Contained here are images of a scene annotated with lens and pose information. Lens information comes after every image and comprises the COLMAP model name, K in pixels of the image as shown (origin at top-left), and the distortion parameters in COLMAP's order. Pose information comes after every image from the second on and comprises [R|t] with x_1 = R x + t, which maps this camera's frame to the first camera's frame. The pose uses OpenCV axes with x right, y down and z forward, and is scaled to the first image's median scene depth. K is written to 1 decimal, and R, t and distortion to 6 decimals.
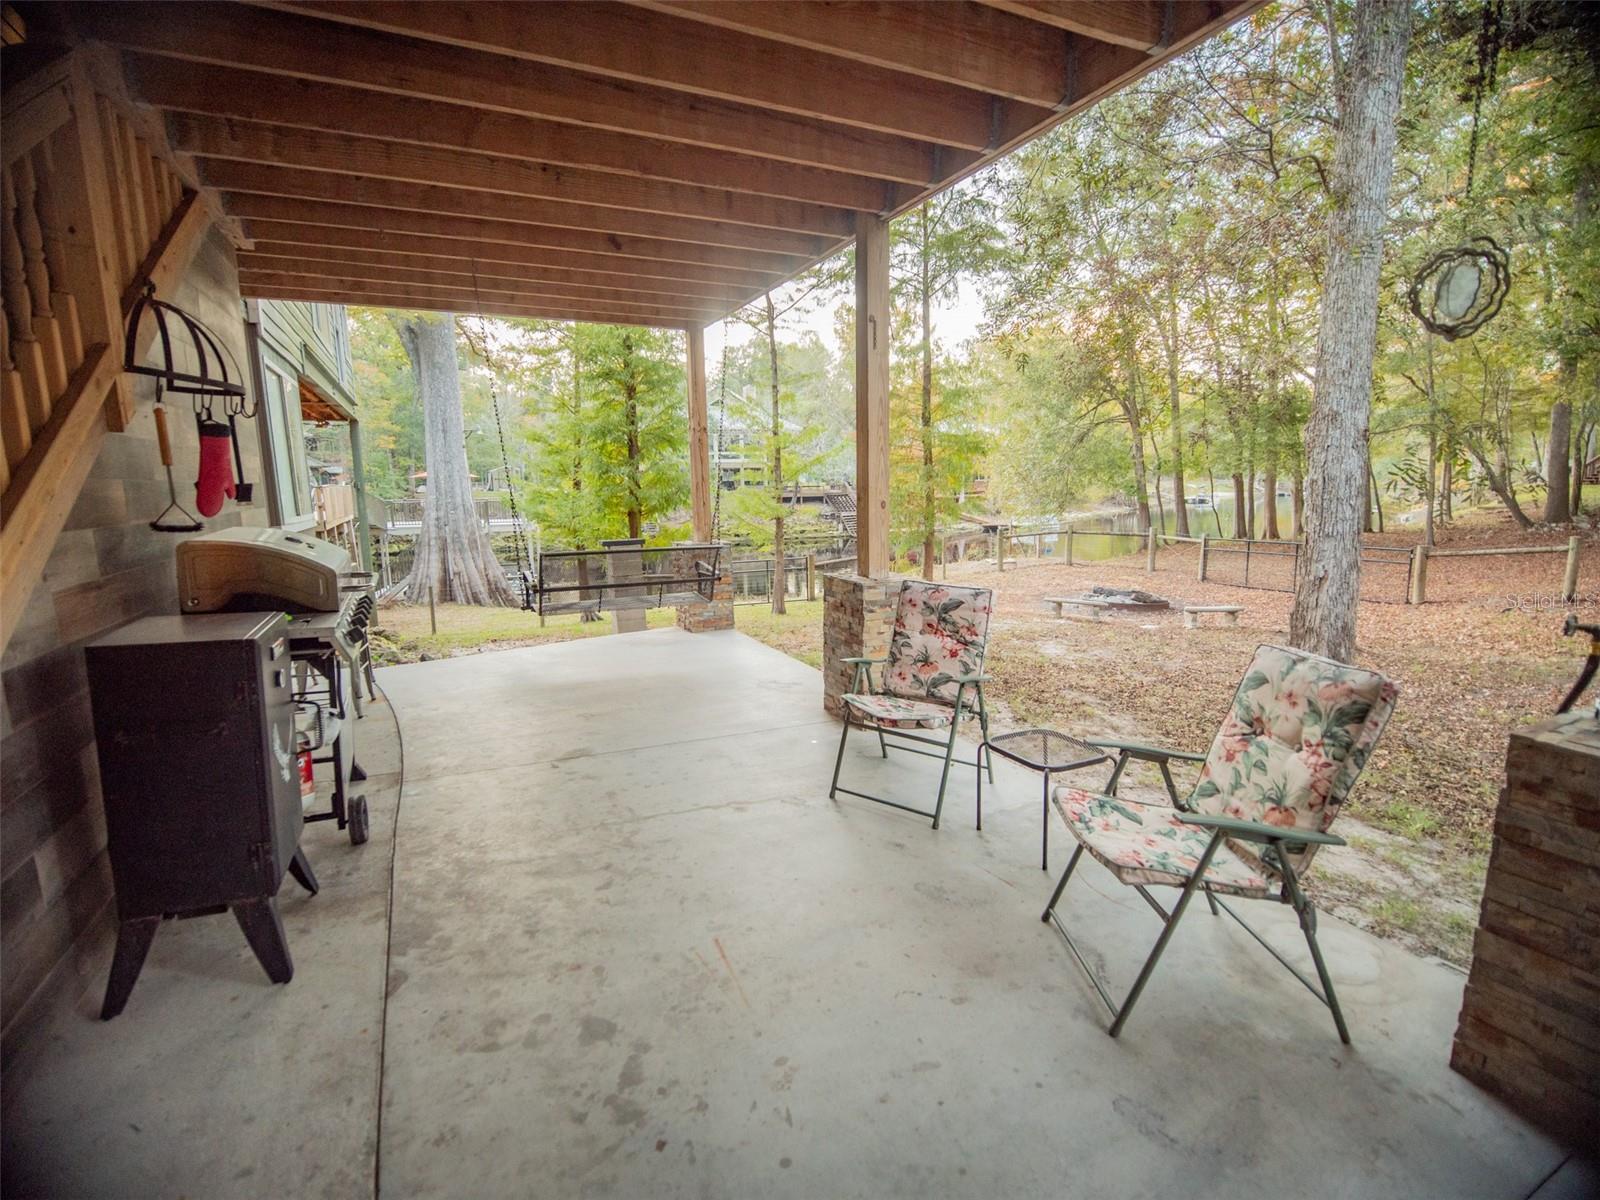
lens RADIAL K [[739.1, 0, 798.2], [0, 739.1, 601.8], [0, 0, 1]] dist [-0.005924, -0.000571]
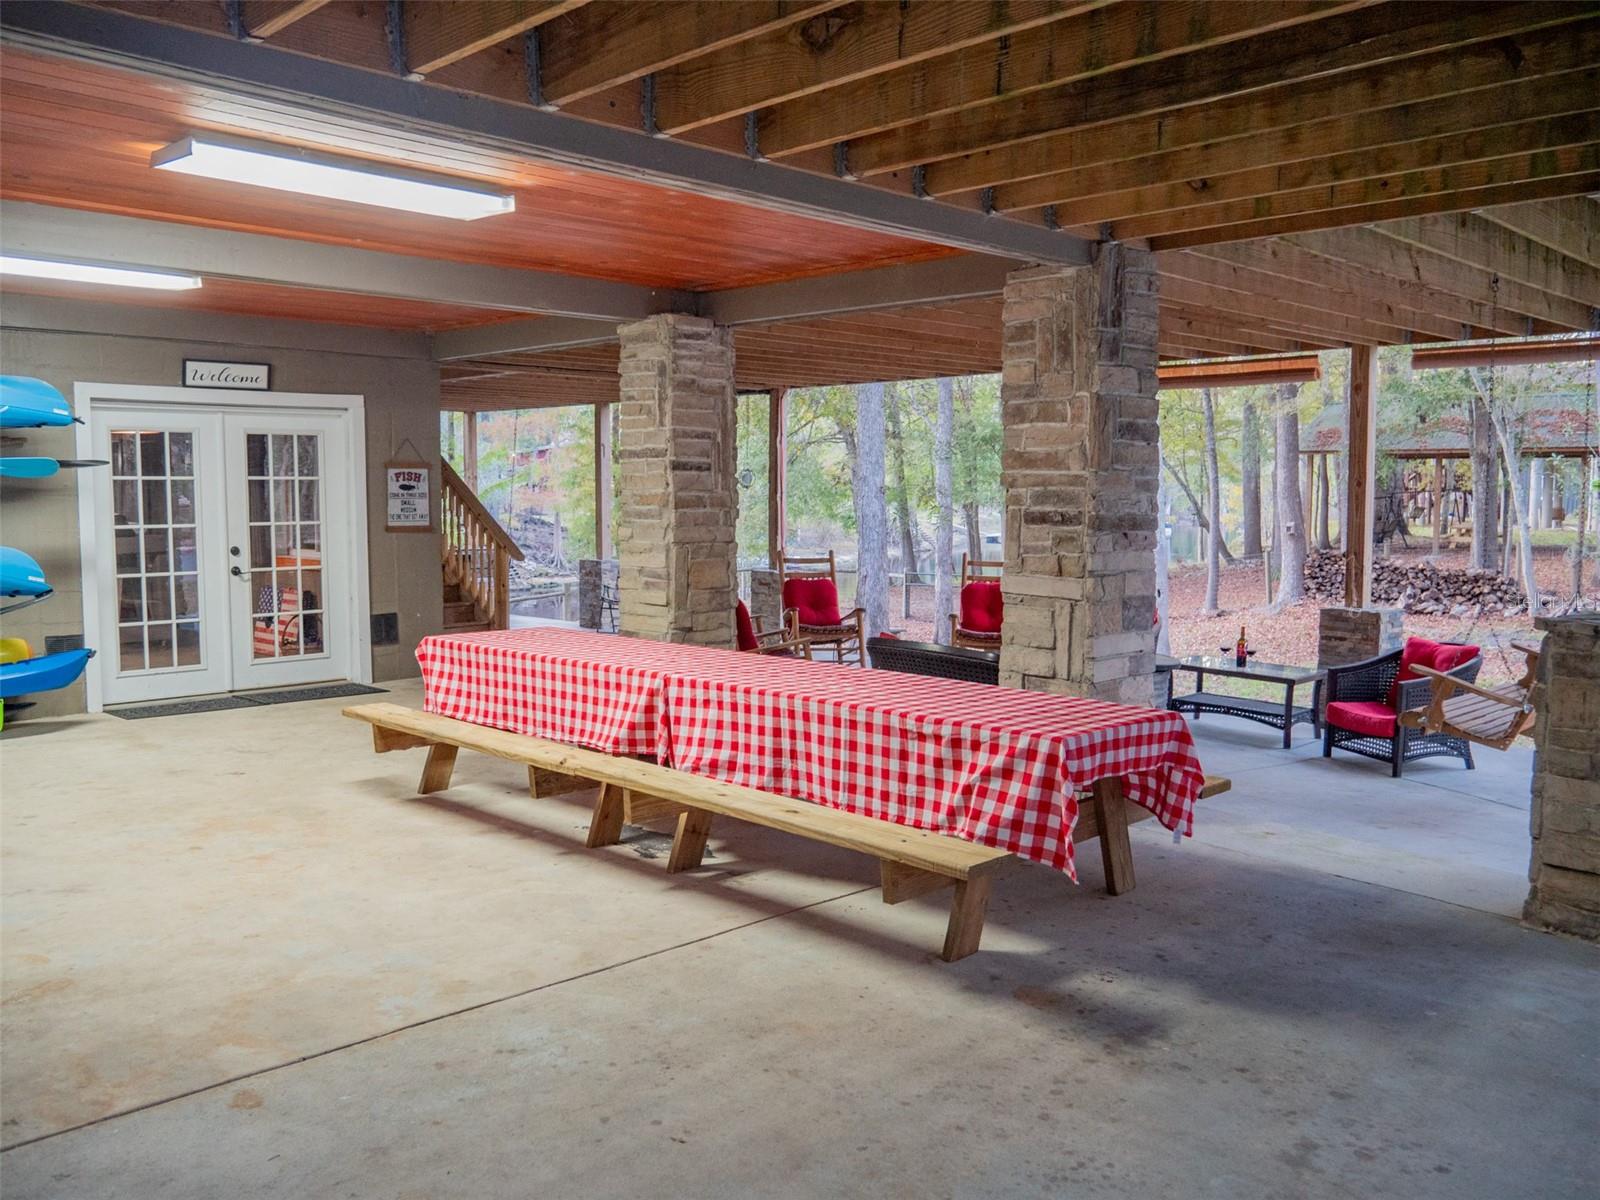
lens RADIAL K [[1354.6, 0, 800.6], [0, 1354.6, 599.1], [0, 0, 1]] dist [-0.027141, 0.013704]
pose [[0.949304, -0.007472, 0.314270, -0.375147], [0.036104, 0.995694, -0.085387, 0.276064], [-0.312279, 0.092405, 0.945486, -1.827842]]
